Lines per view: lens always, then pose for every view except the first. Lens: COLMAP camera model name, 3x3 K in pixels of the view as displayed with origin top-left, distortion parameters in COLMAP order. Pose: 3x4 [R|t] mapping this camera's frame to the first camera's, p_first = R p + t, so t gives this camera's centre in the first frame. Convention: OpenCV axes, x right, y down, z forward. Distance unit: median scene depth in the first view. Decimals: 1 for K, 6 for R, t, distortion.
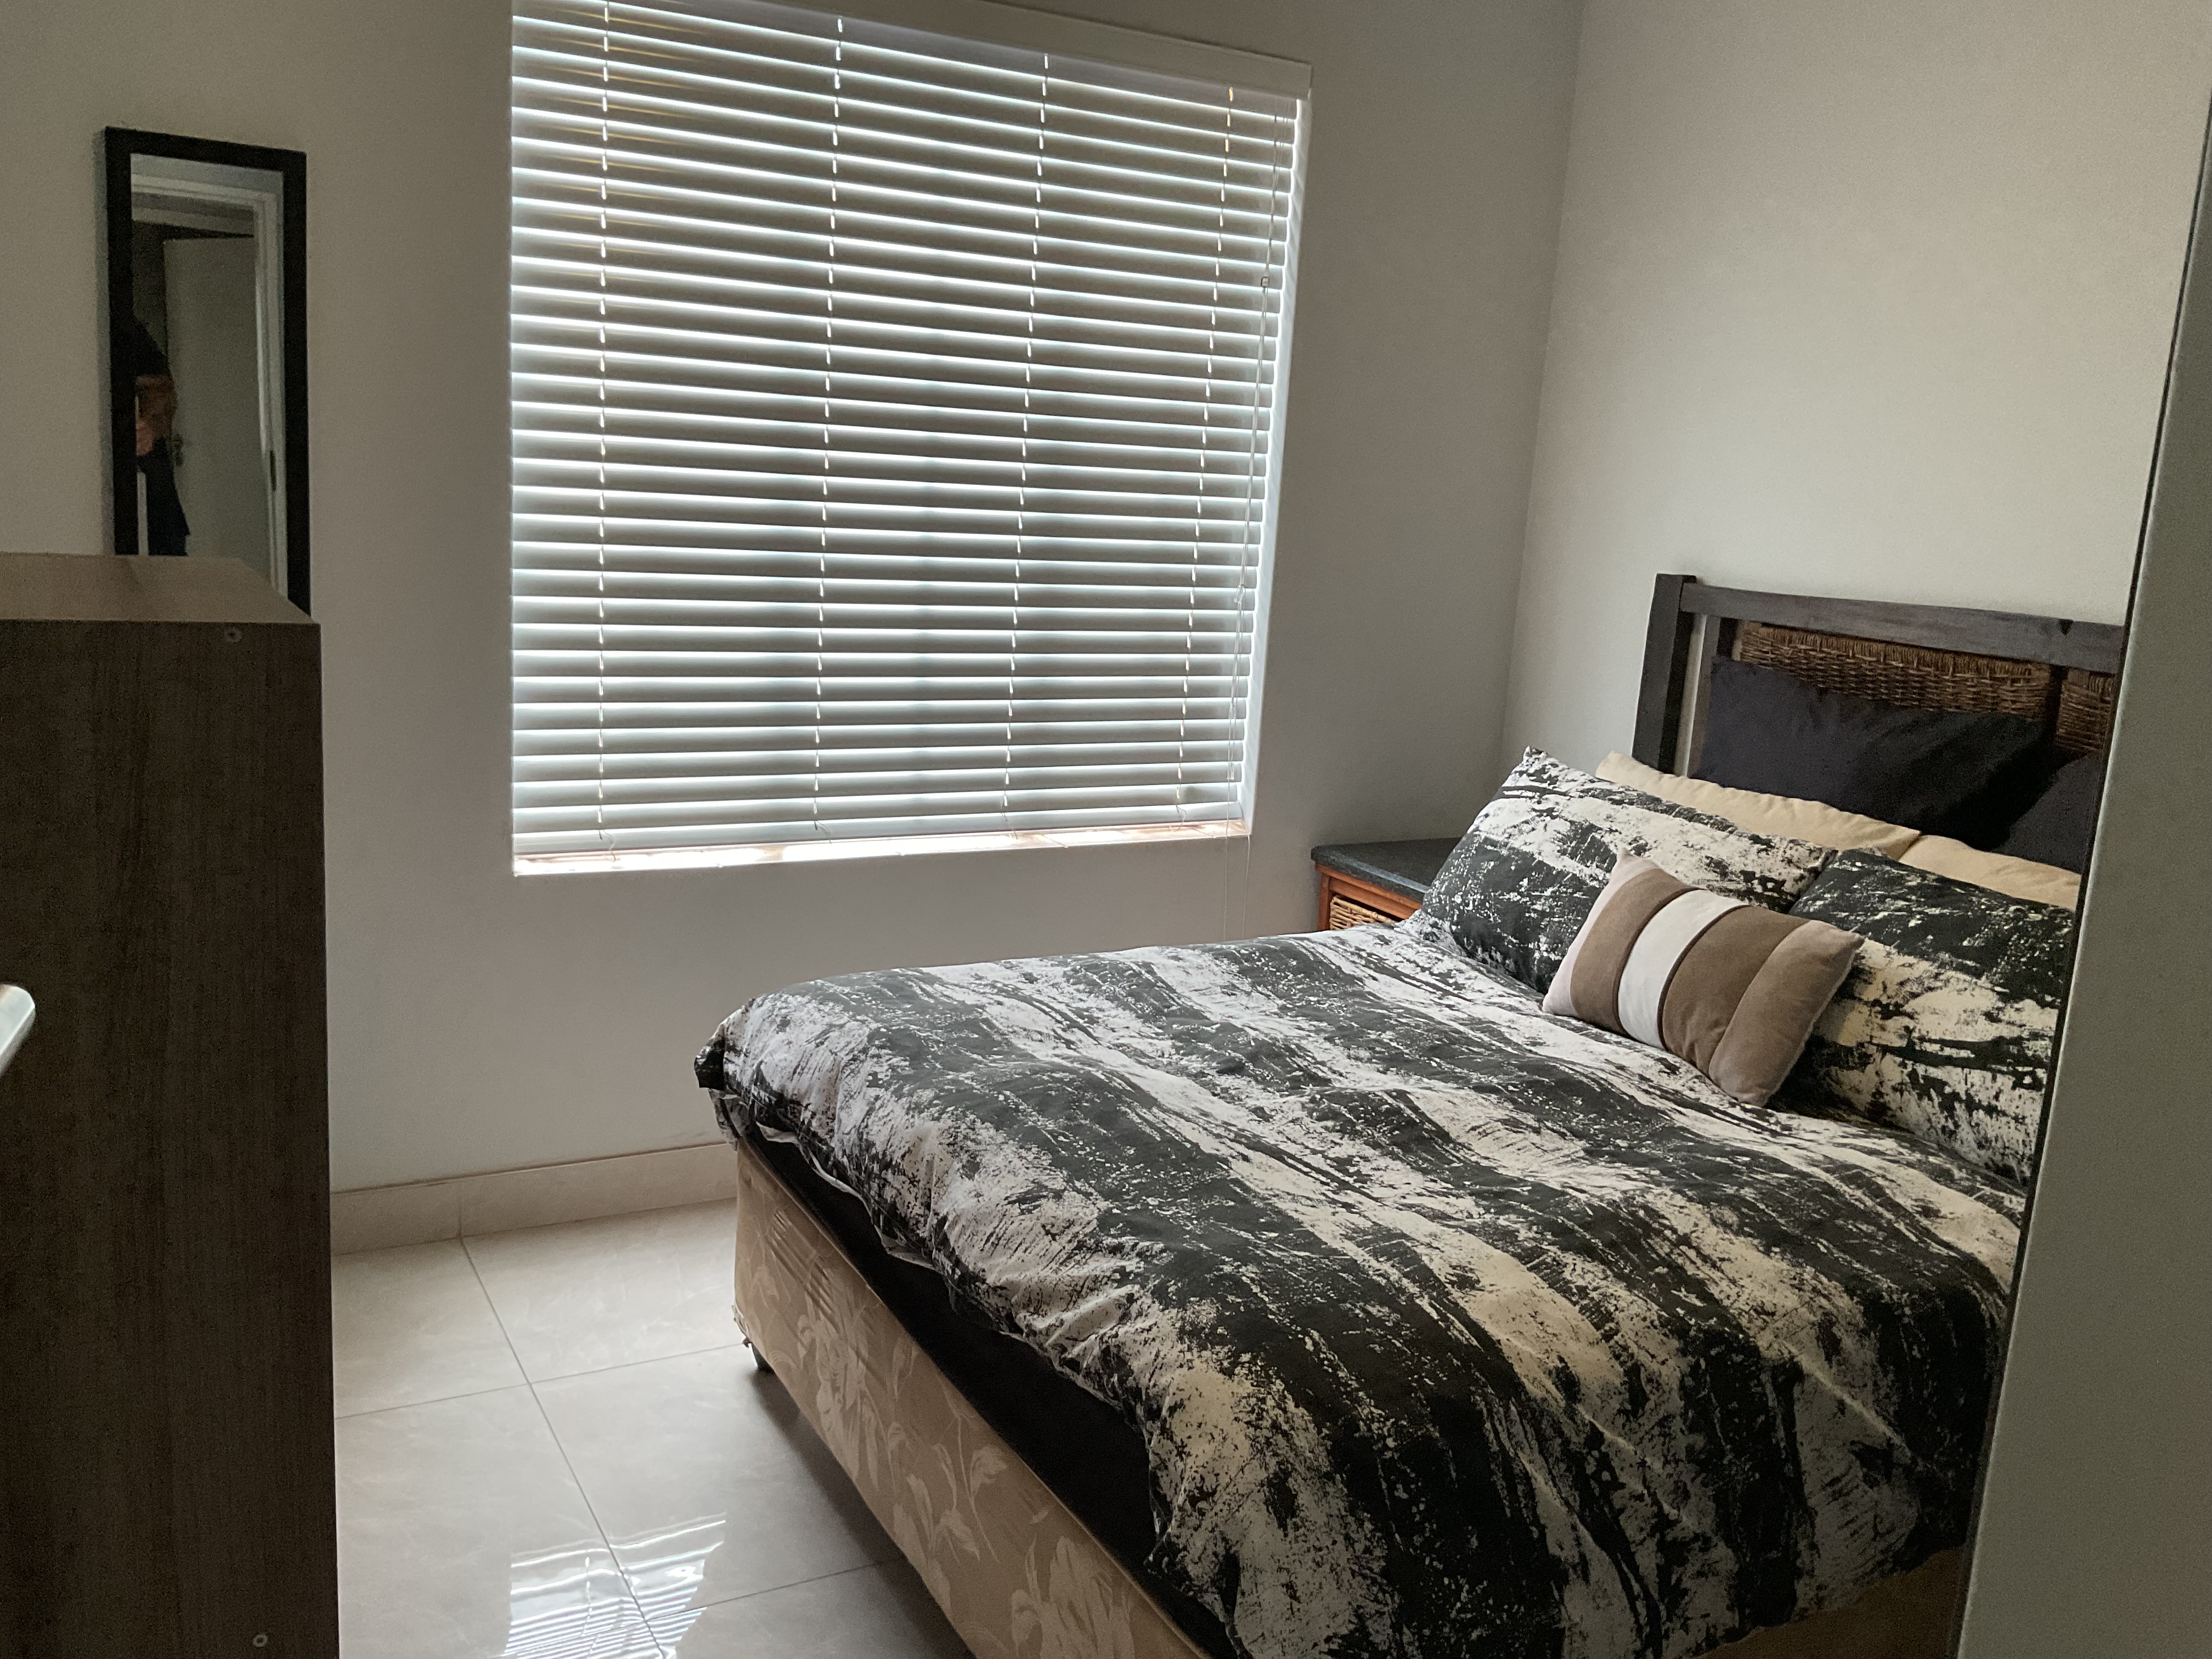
lens RADIAL K [[1855.7, 0, 1103.0], [0, 1855.7, 827.8], [0, 0, 1]] dist [0.107483, -0.203597]
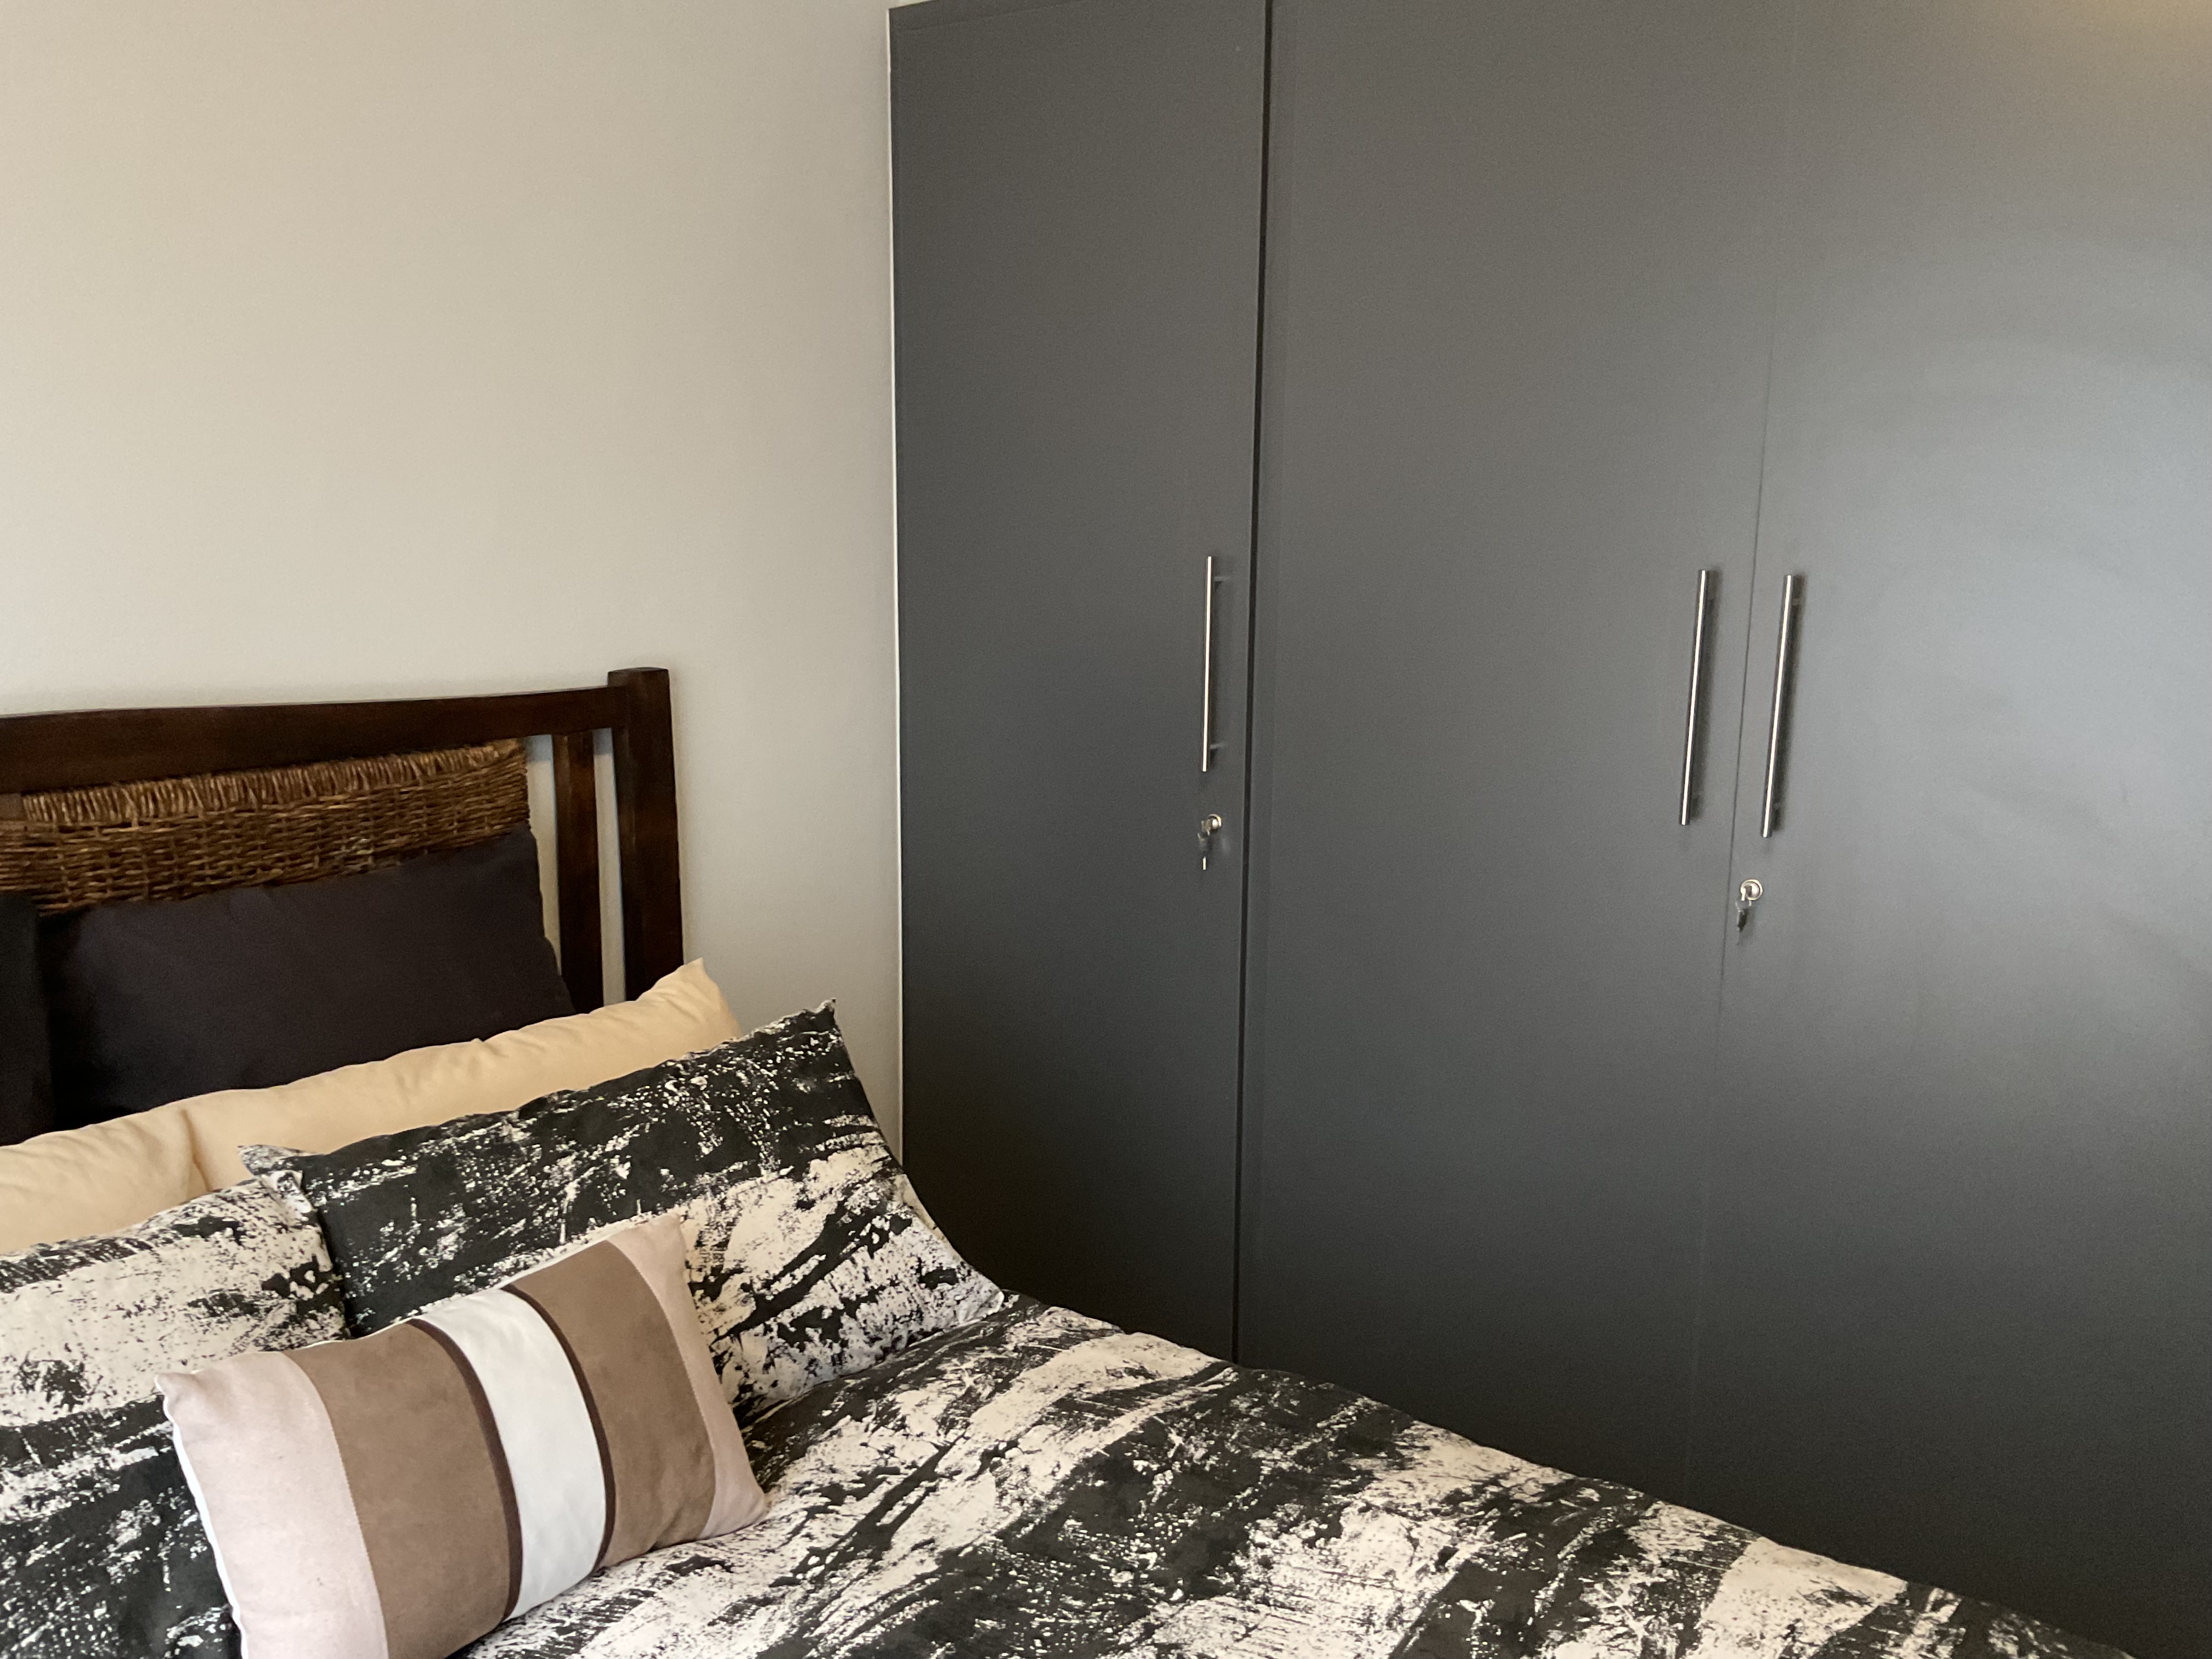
lens RADIAL K [[1855.7, 0, 1110.4], [0, 1855.7, 830.9], [0, 0, 1]] dist [0.107483, -0.203597]
pose [[-0.434229, -0.235202, 0.869554, -0.222739], [0.129213, 0.939065, 0.318528, -0.275300], [-0.891487, 0.250672, -0.377379, 1.130695]]
